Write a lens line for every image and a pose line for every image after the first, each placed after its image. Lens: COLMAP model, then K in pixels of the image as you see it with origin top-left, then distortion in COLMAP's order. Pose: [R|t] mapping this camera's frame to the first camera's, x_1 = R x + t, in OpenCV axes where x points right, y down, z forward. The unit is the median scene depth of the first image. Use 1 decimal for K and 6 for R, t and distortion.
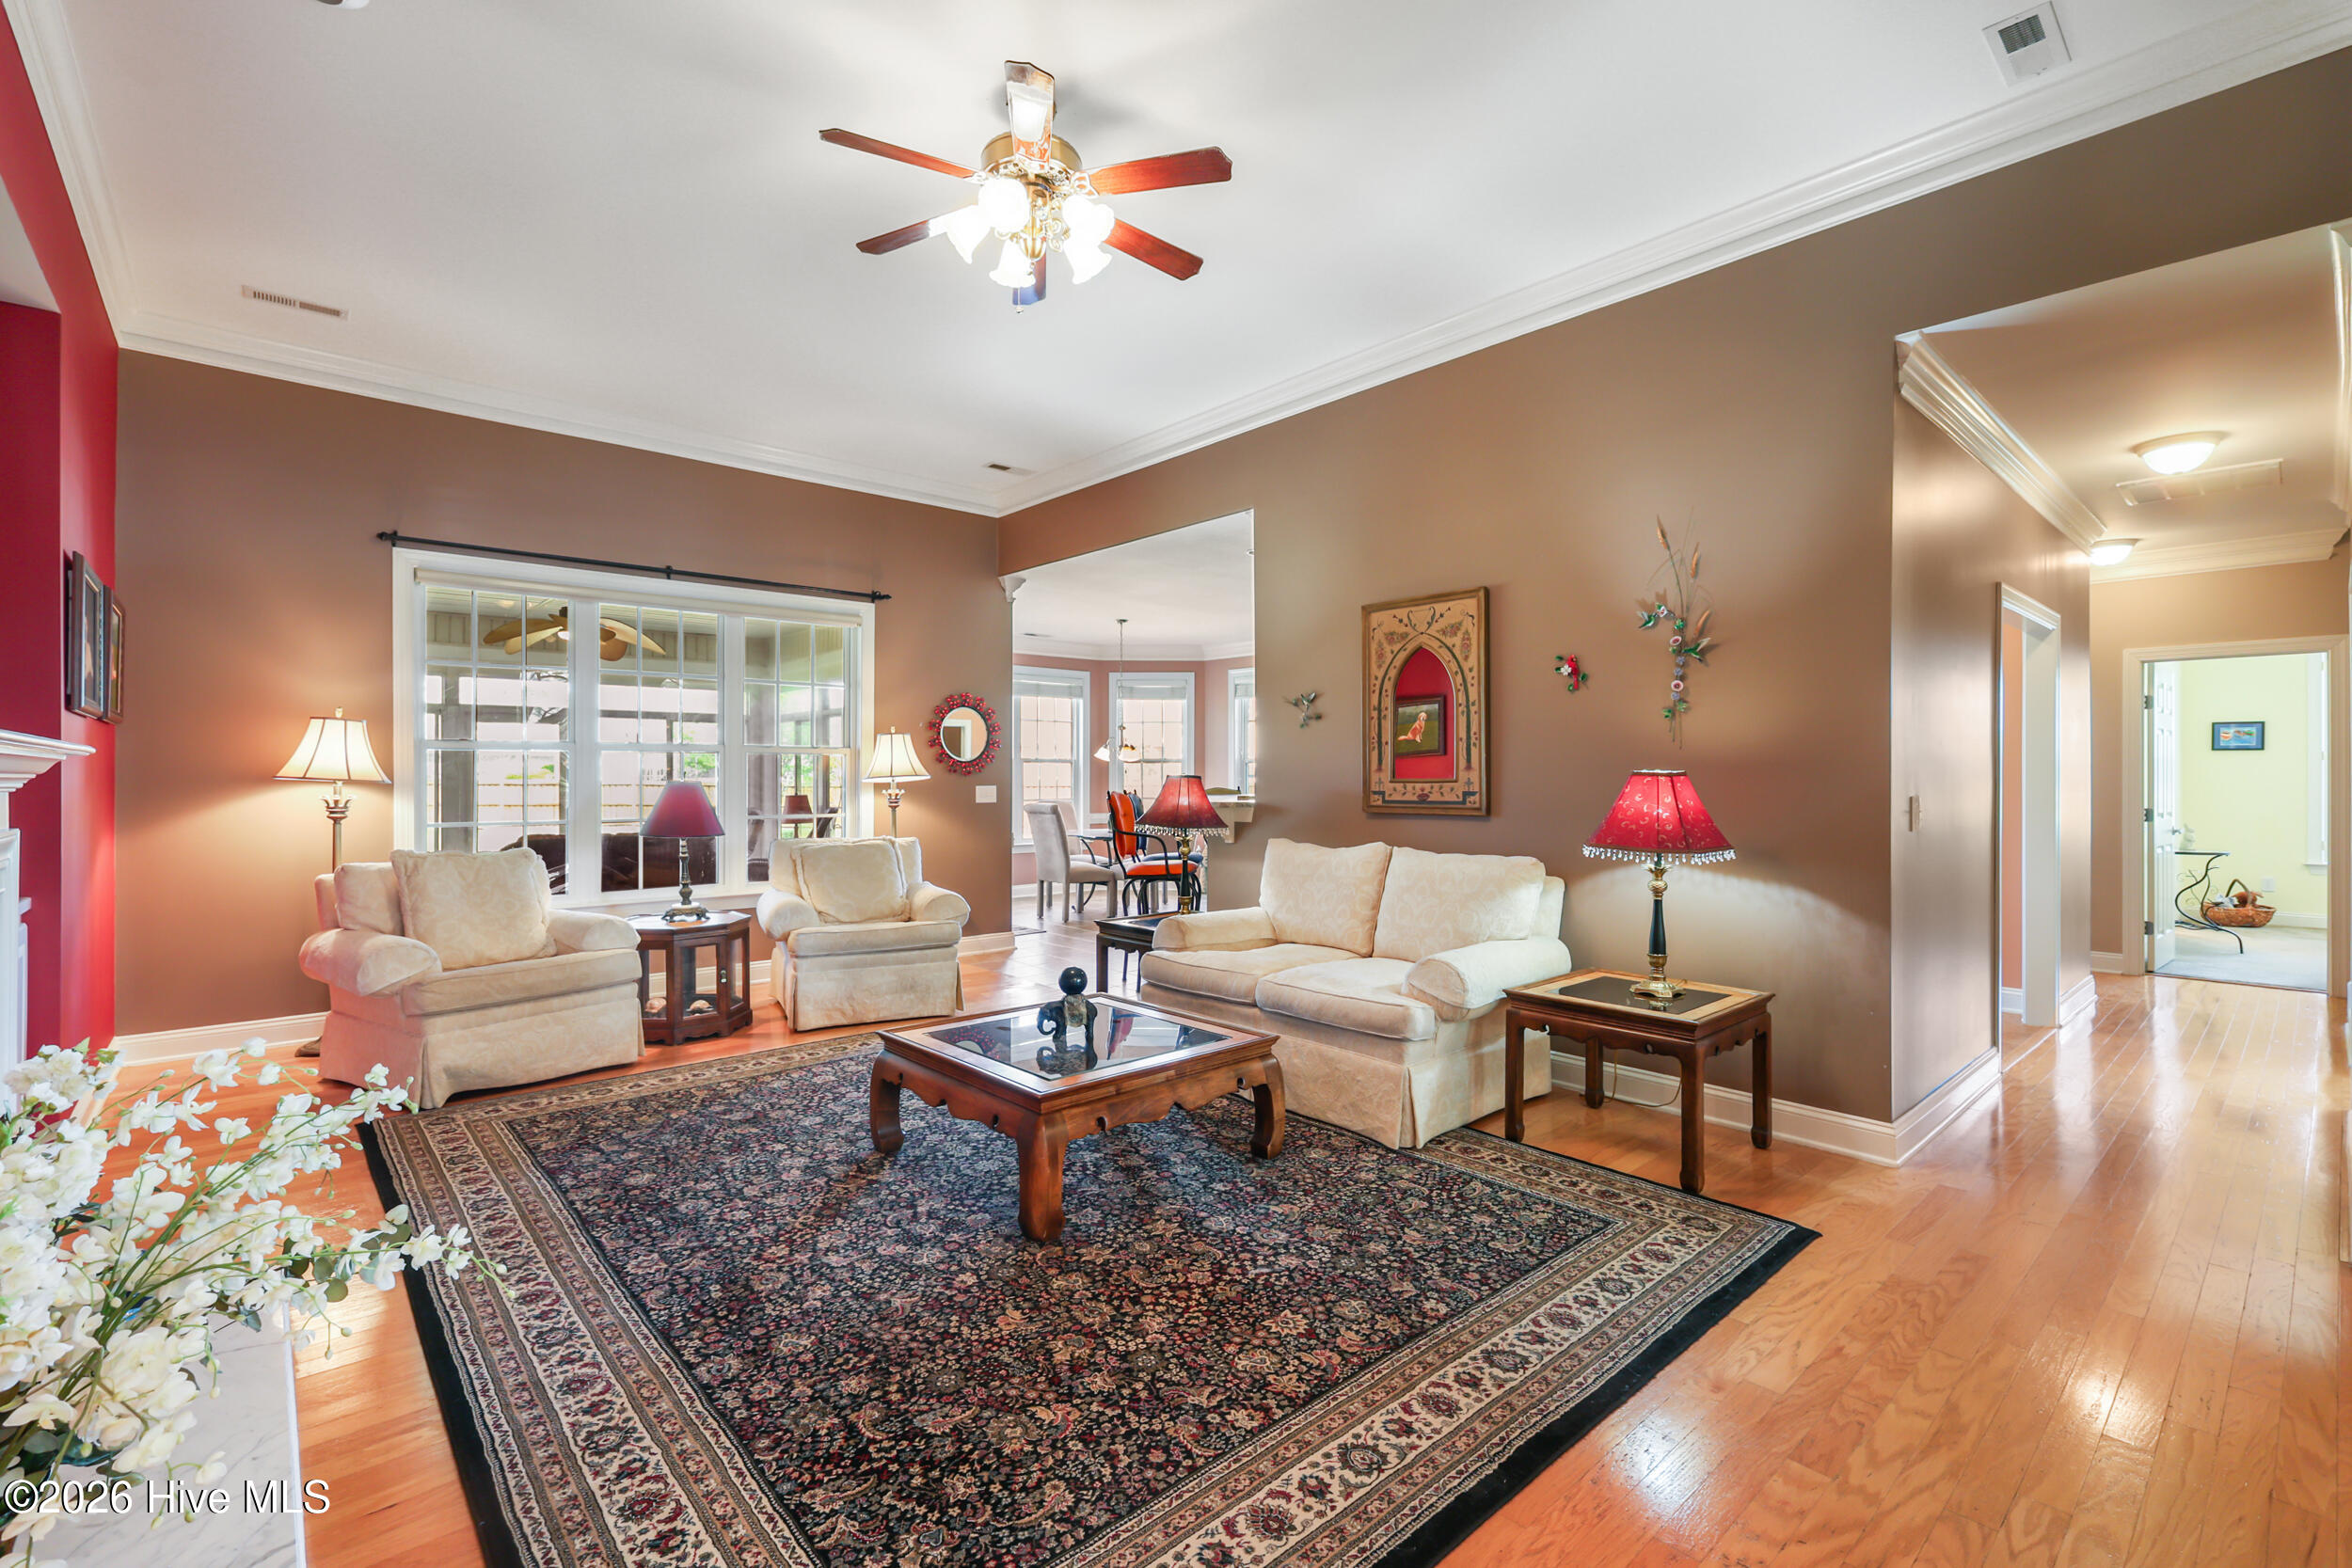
lens RADIAL K [[1032.9, 0, 1173.3], [0, 1032.9, 776.4], [0, 0, 1]] dist [0.002034, 0.000101]
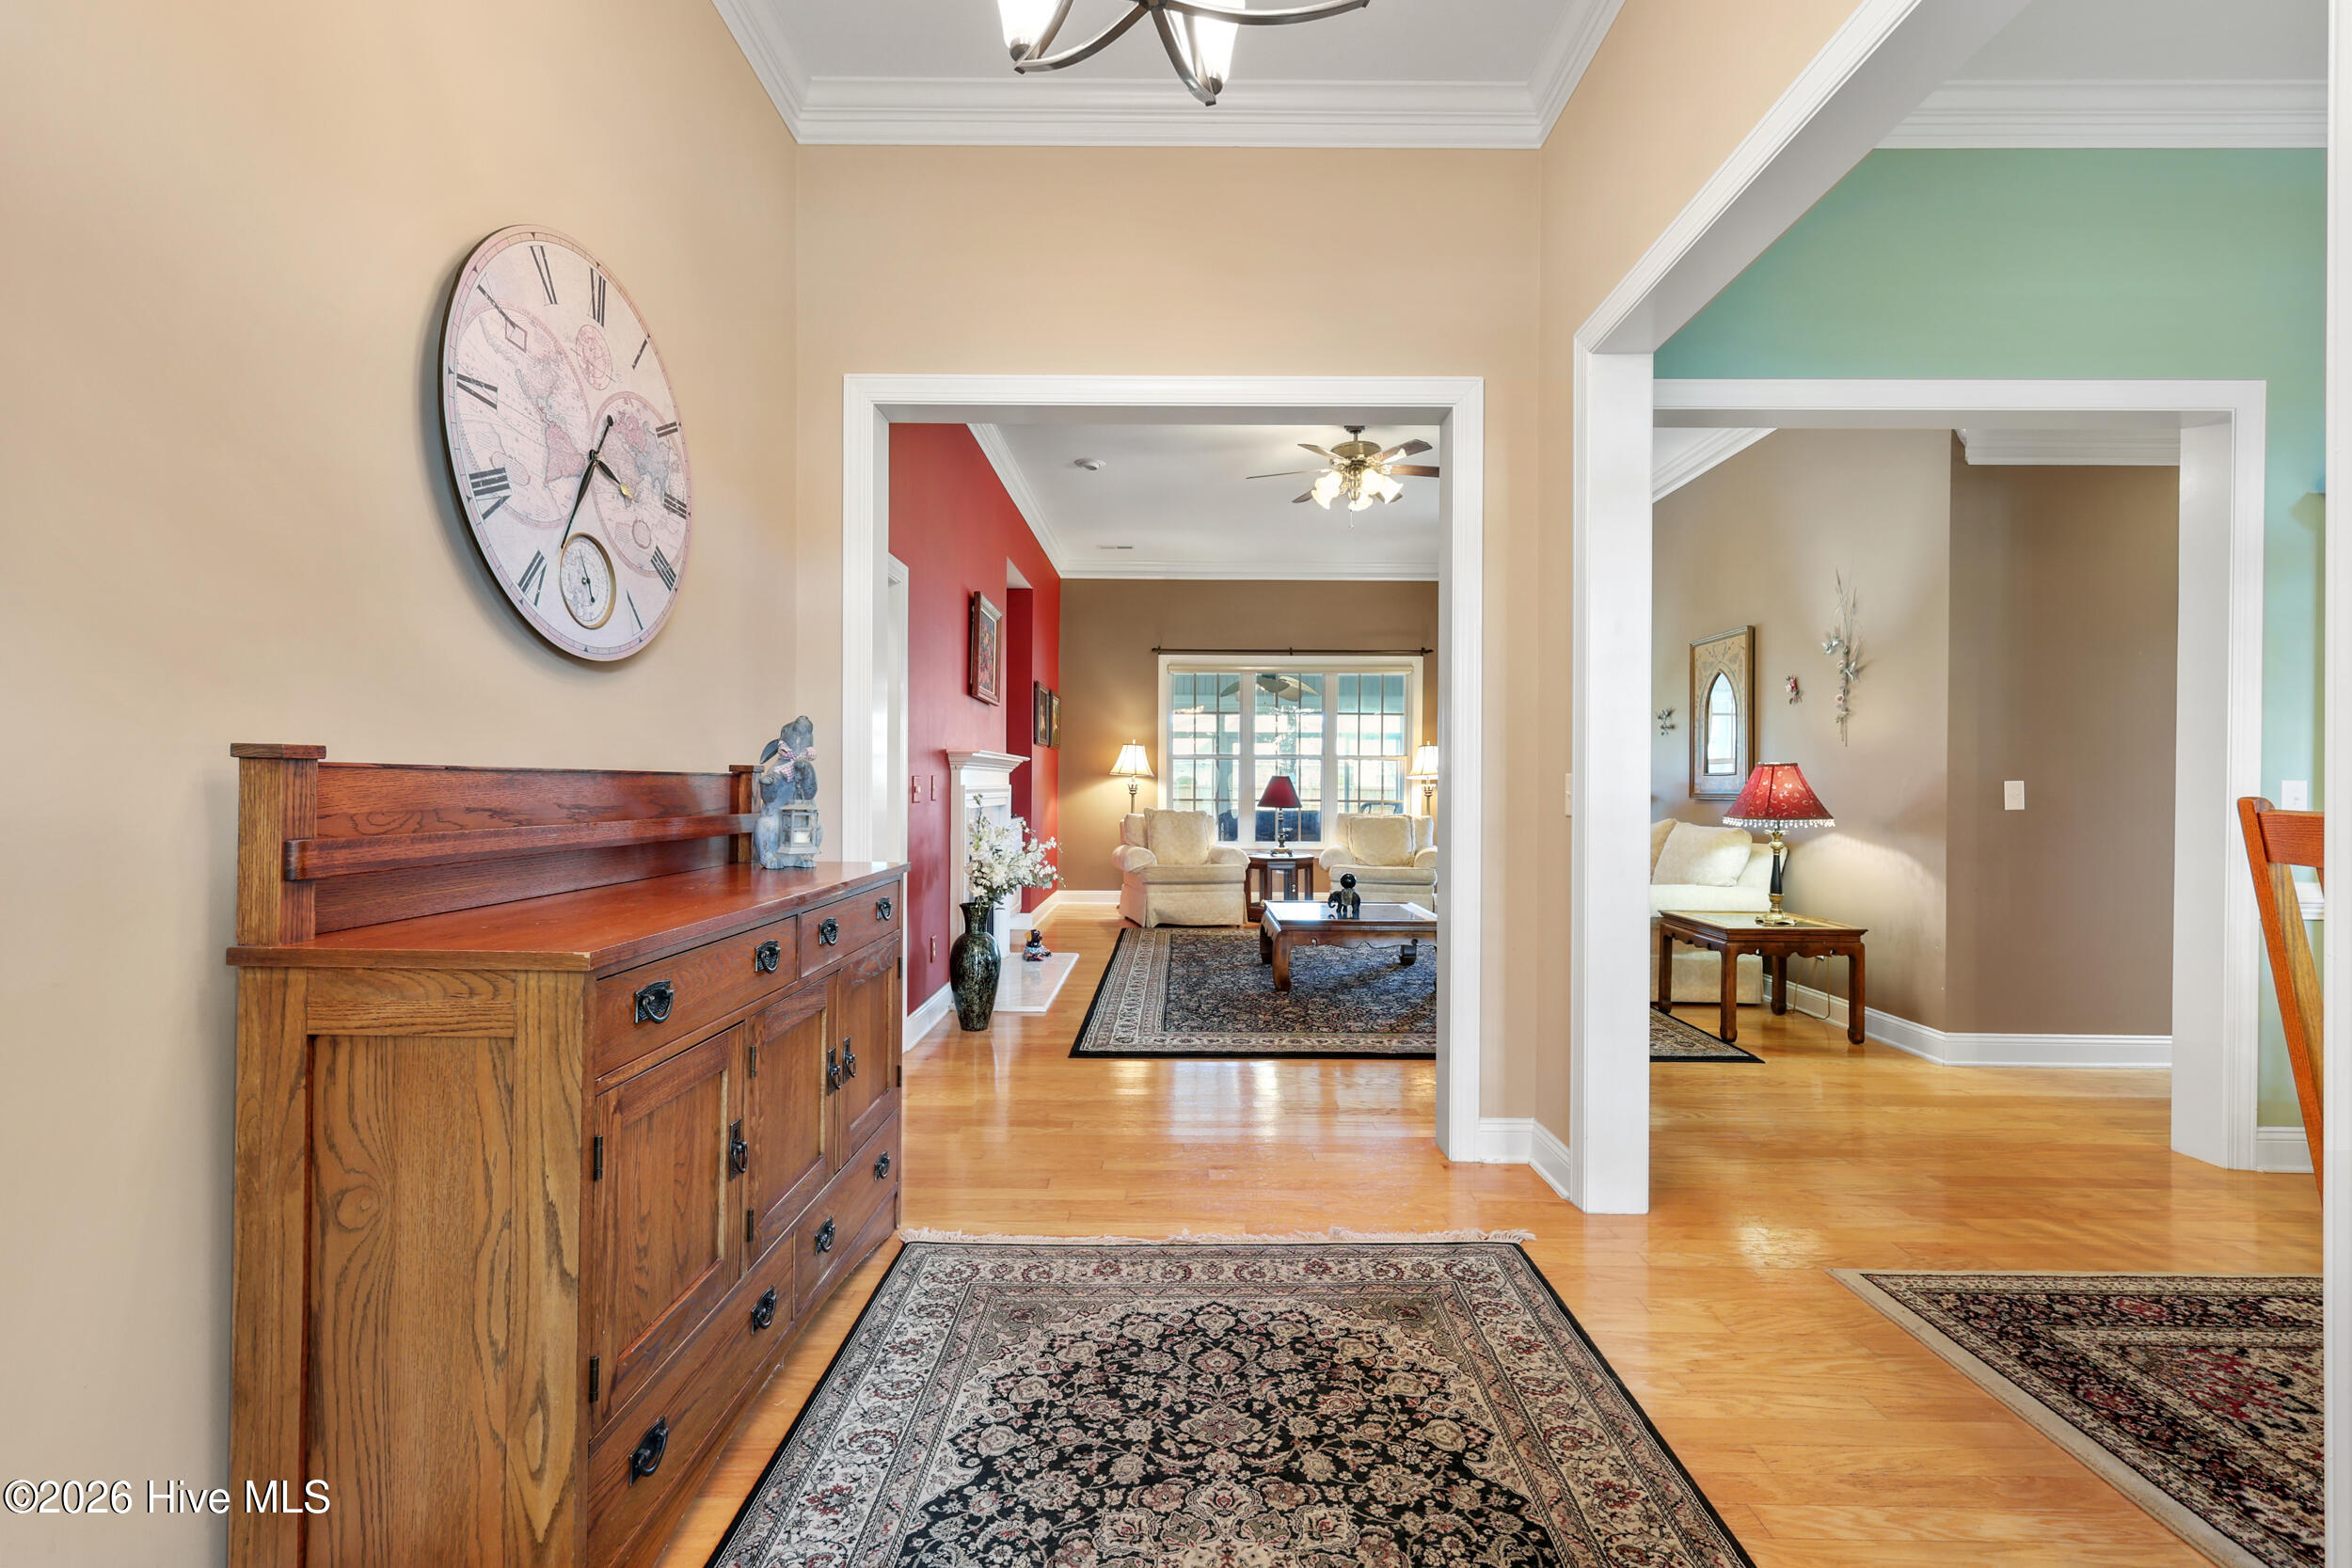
lens RADIAL K [[1006.4, 0, 1176.0], [0, 1006.4, 784.0], [0, 0, 1]] dist [0.000987, 0.000273]
pose [[0.744159, 0.004276, -0.667989, 0.656119], [-0.006595, 0.999978, -0.000946, 0.026240], [0.667970, 0.005109, 0.744170, -0.469094]]
